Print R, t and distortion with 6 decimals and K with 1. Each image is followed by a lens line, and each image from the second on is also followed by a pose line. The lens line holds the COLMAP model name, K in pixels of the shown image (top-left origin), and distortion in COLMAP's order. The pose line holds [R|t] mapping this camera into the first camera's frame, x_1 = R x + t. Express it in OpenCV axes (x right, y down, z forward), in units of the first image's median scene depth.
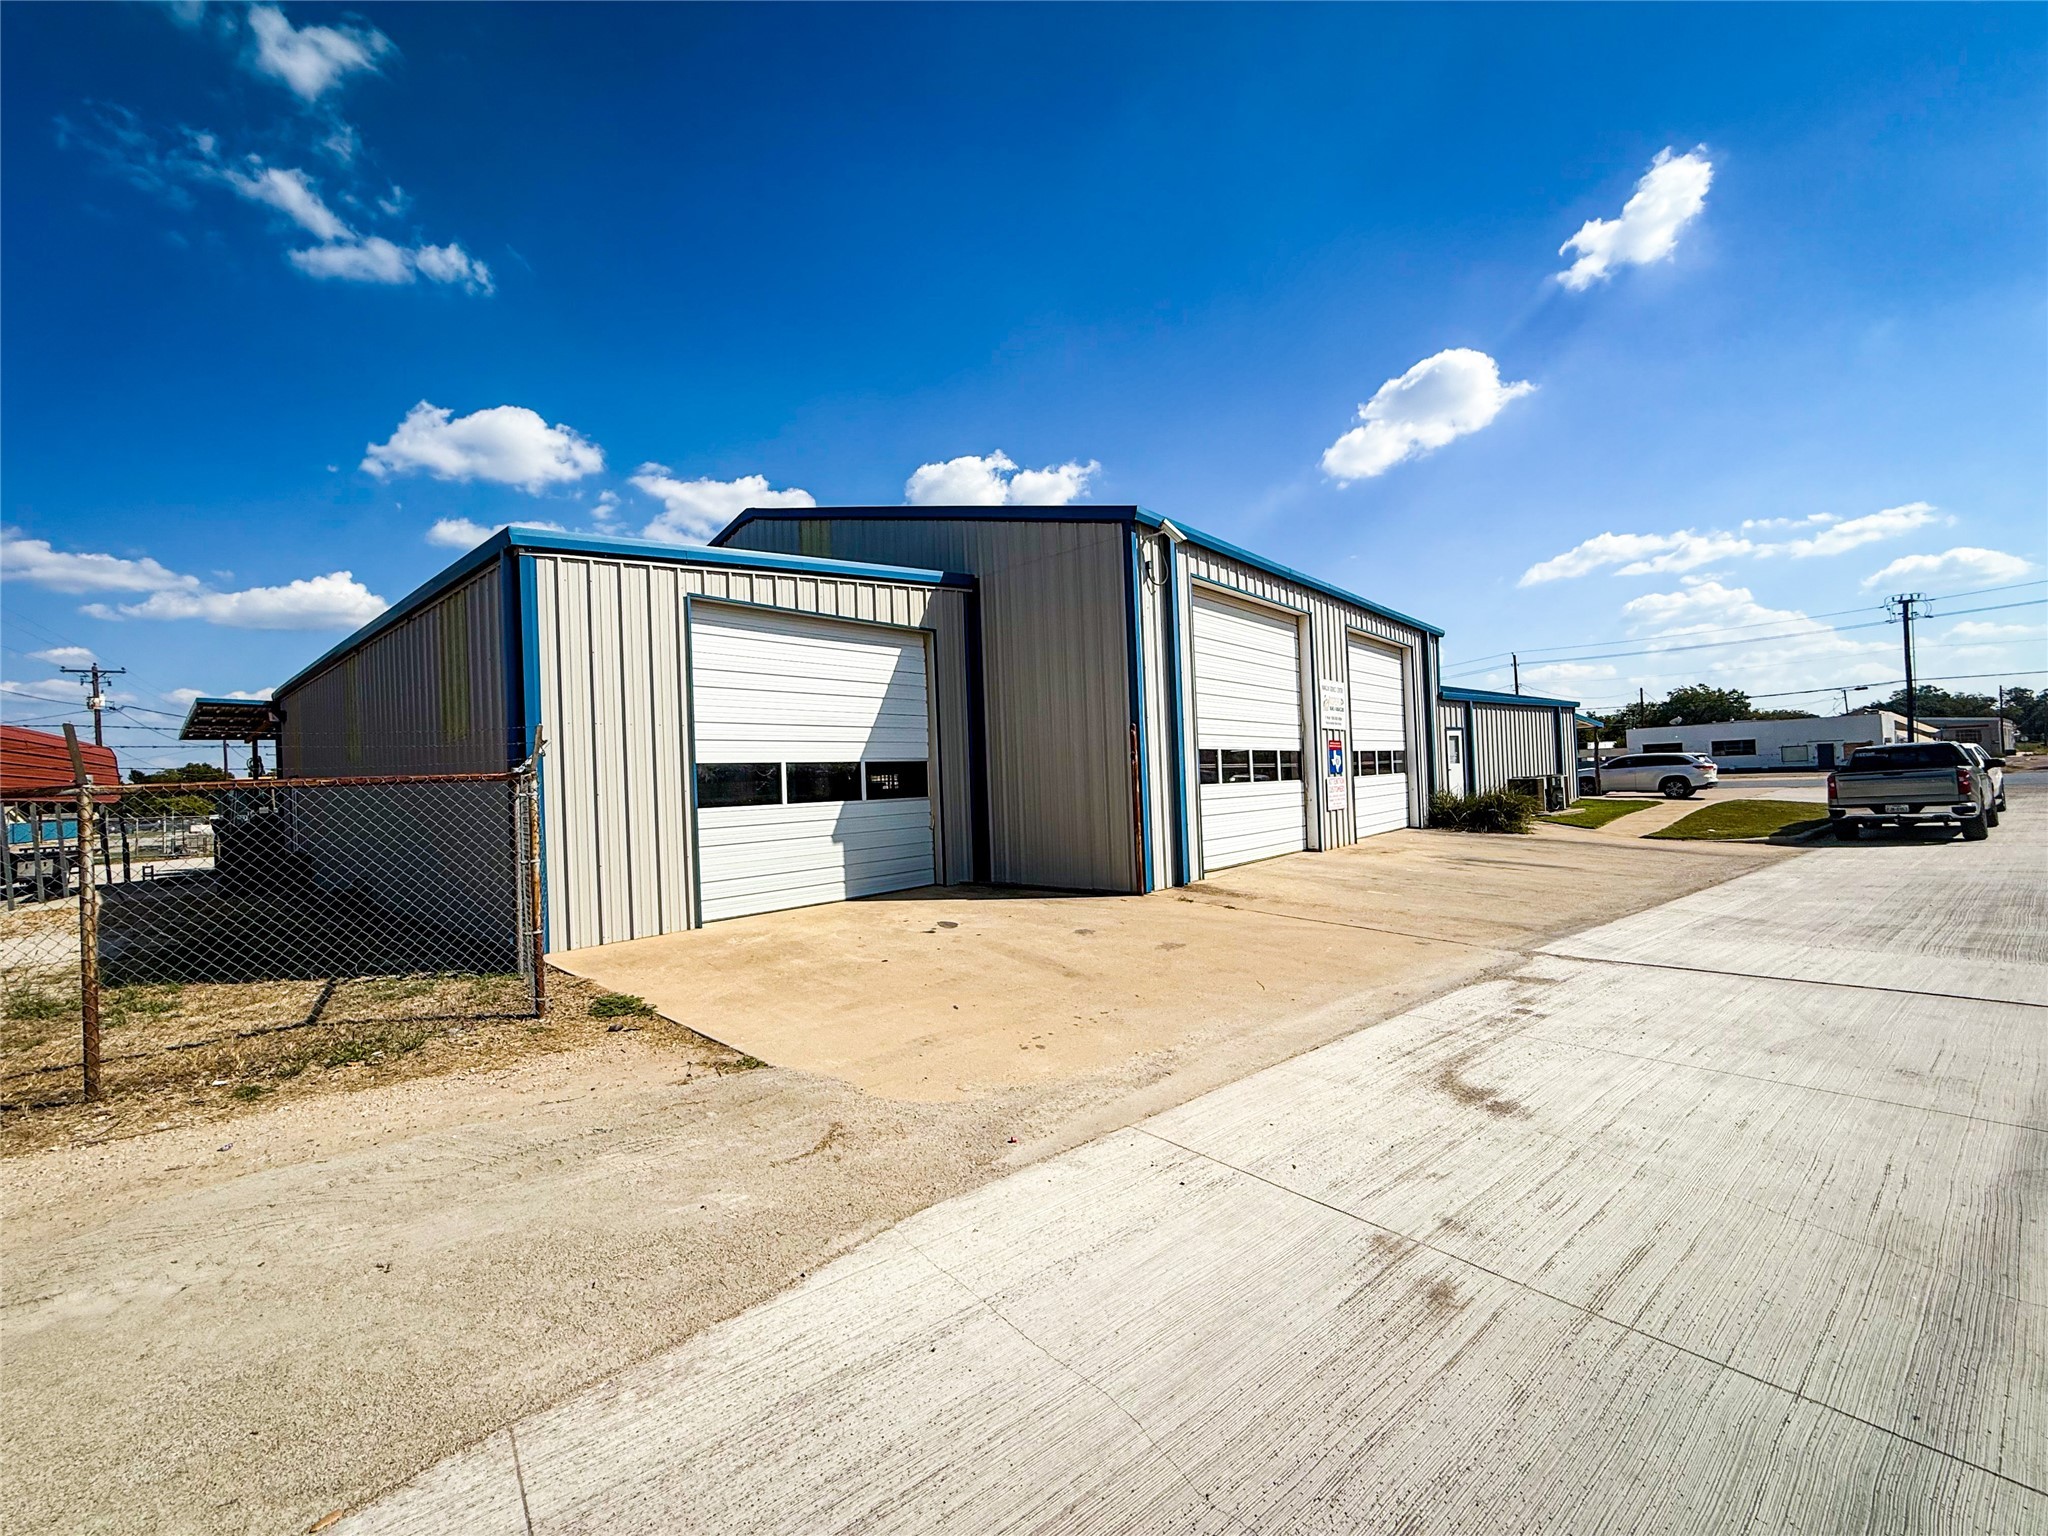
lens RADIAL K [[815.1, 0, 1021.1], [0, 815.1, 763.9], [0, 0, 1]] dist [0.001914, -0.001050]
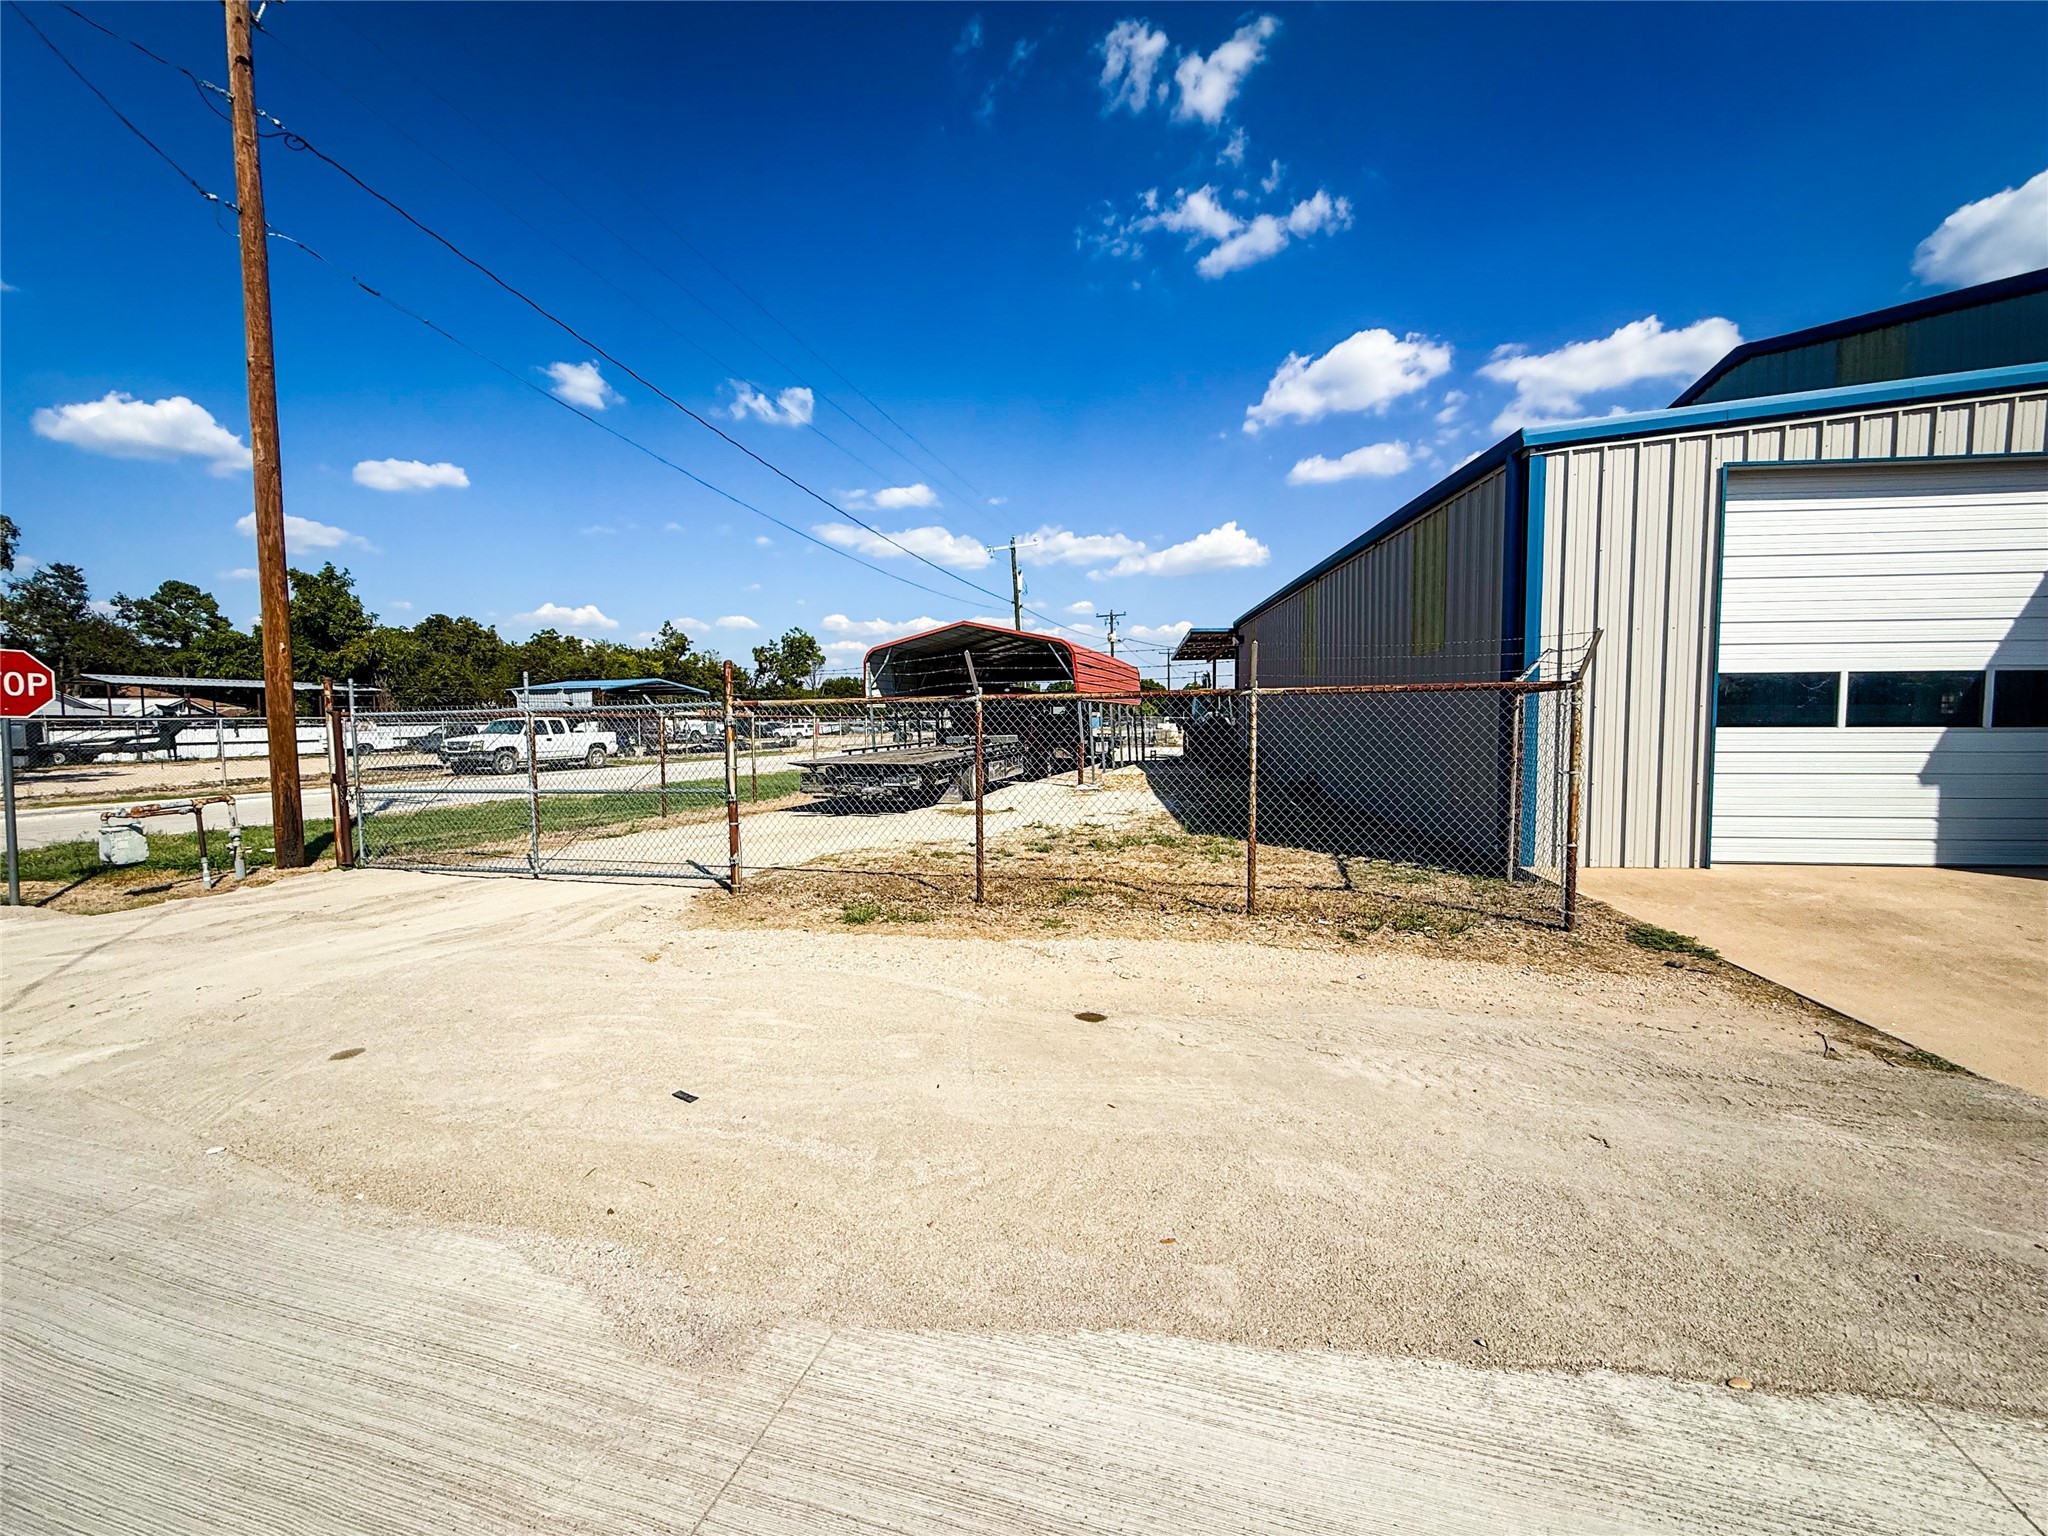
lens RADIAL K [[815.1, 0, 1012.8], [0, 815.1, 771.2], [0, 0, 1]] dist [0.001914, -0.001050]
pose [[0.588285, 0.089984, -0.803632, -0.129992], [0.000261, 0.993768, 0.111466, 0.005257], [0.808654, -0.065784, 0.584595, -0.066663]]
